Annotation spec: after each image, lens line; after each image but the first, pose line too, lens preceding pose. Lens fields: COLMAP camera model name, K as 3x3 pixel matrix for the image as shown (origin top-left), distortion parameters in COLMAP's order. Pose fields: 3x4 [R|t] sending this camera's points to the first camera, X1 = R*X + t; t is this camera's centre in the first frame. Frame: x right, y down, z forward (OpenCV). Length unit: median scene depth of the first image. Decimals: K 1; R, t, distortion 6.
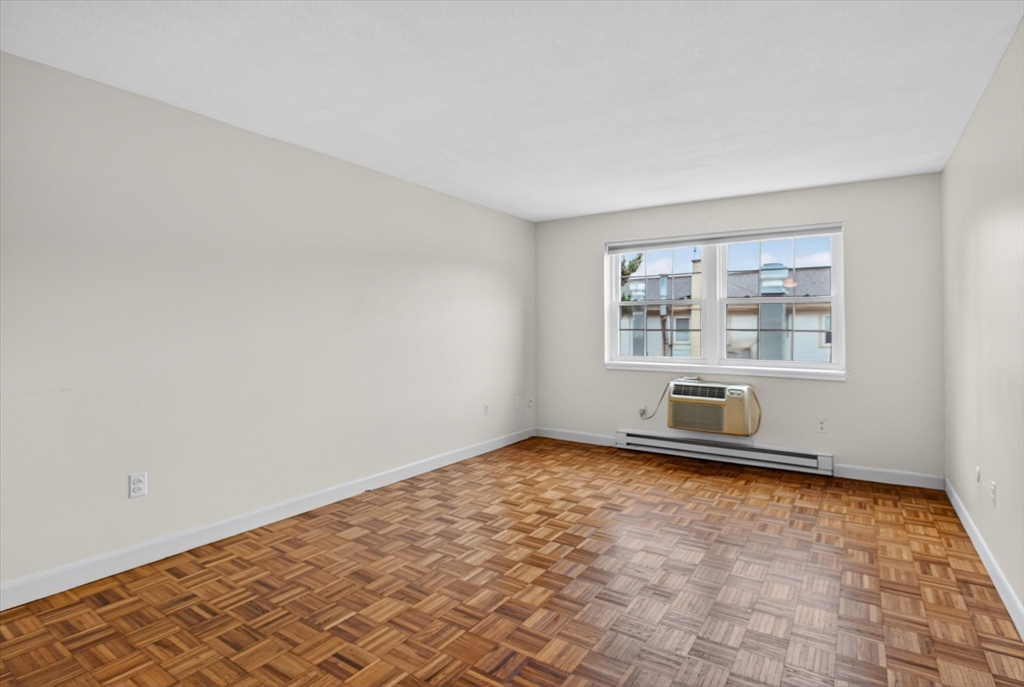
lens RADIAL K [[517.7, 0, 520.6], [0, 517.7, 305.2], [0, 0, 1]] dist [-0.011255, -0.001509]
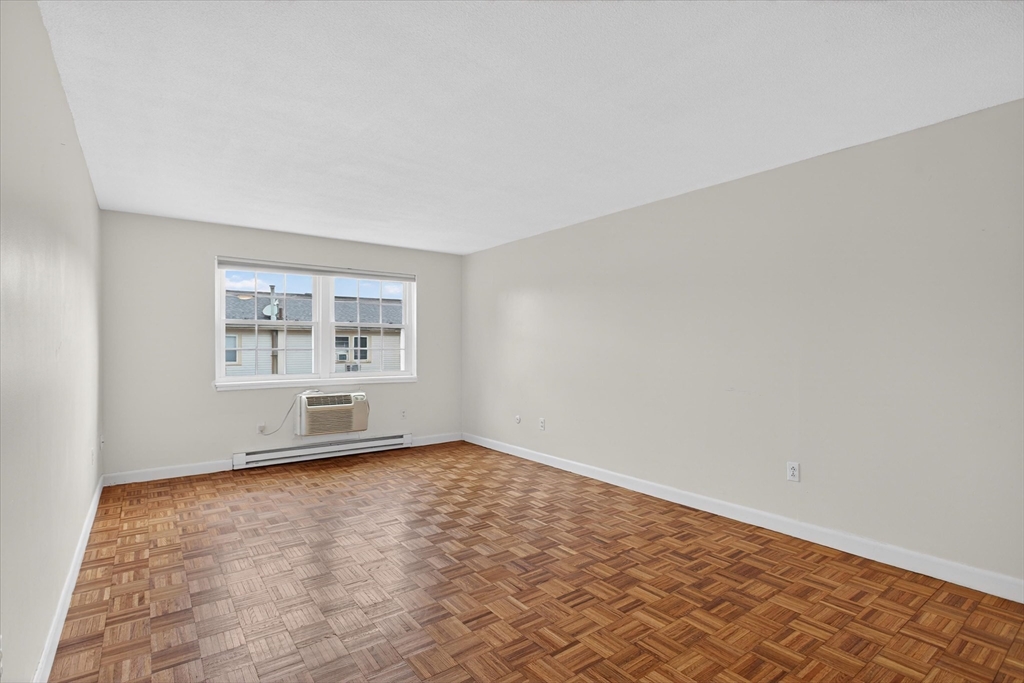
lens RADIAL K [[501.9, 0, 513.8], [0, 501.9, 347.2], [0, 0, 1]] dist [-0.019049, 0.004505]
pose [[0.340033, -0.004860, 0.940401, -0.608923], [-0.040070, 0.999004, 0.019651, 0.005459], [-0.939560, -0.044364, 0.339499, 0.227557]]
